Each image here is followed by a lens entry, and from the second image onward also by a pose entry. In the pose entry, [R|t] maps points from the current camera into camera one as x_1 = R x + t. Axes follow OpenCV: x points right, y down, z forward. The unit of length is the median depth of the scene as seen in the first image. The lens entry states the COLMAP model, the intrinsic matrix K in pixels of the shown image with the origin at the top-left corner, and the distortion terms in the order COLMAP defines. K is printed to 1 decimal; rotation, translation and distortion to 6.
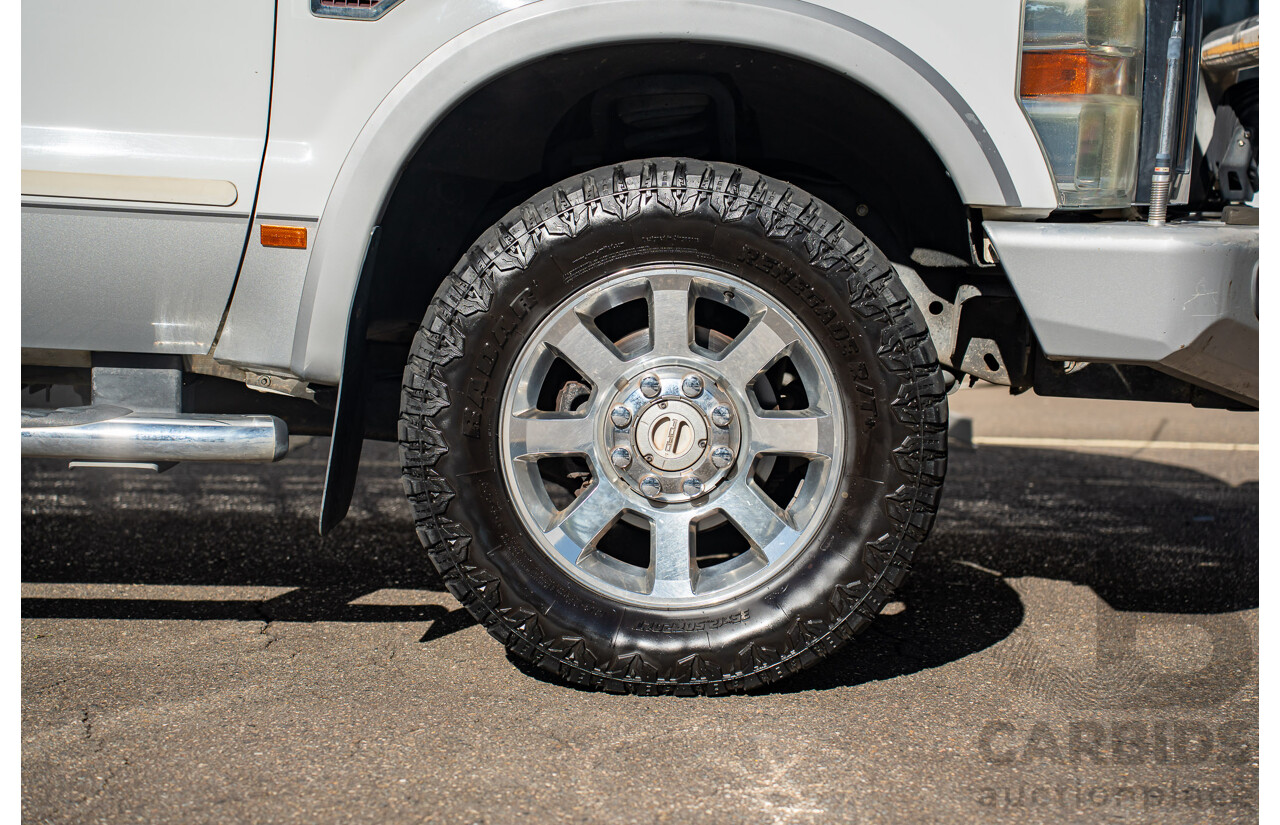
lens RADIAL K [[2740.1, 0, 613.5], [0, 2740.1, 390.5], [0, 0, 1]] dist [0.619208, 0.093059]
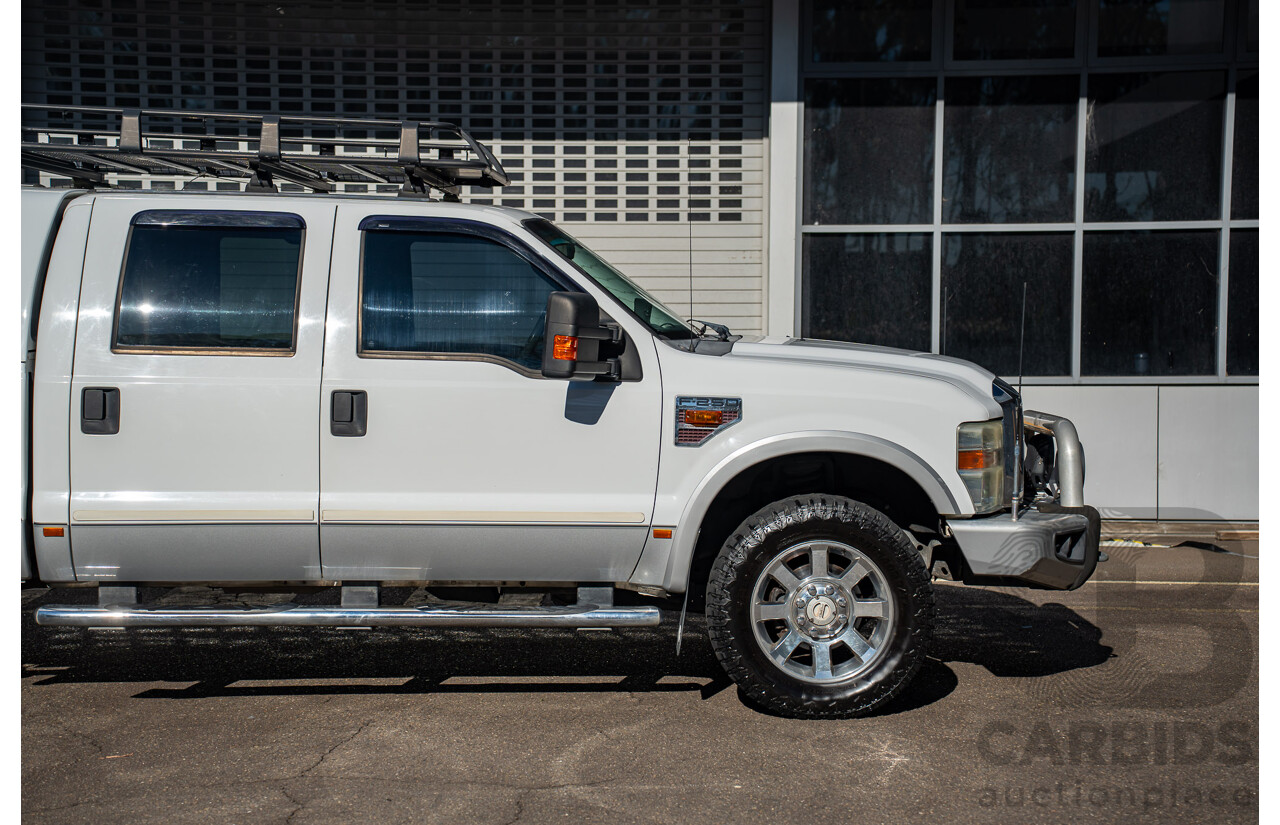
lens RADIAL K [[2617.6, 0, 636.4], [0, 2617.6, 413.2], [0, 0, 1]] dist [0.599321, 0.512524]
pose [[0.996278, -0.026436, 0.082050, -0.324812], [0.027807, 0.999491, -0.015609, -0.124884], [-0.081596, 0.017833, 0.996506, -1.290931]]
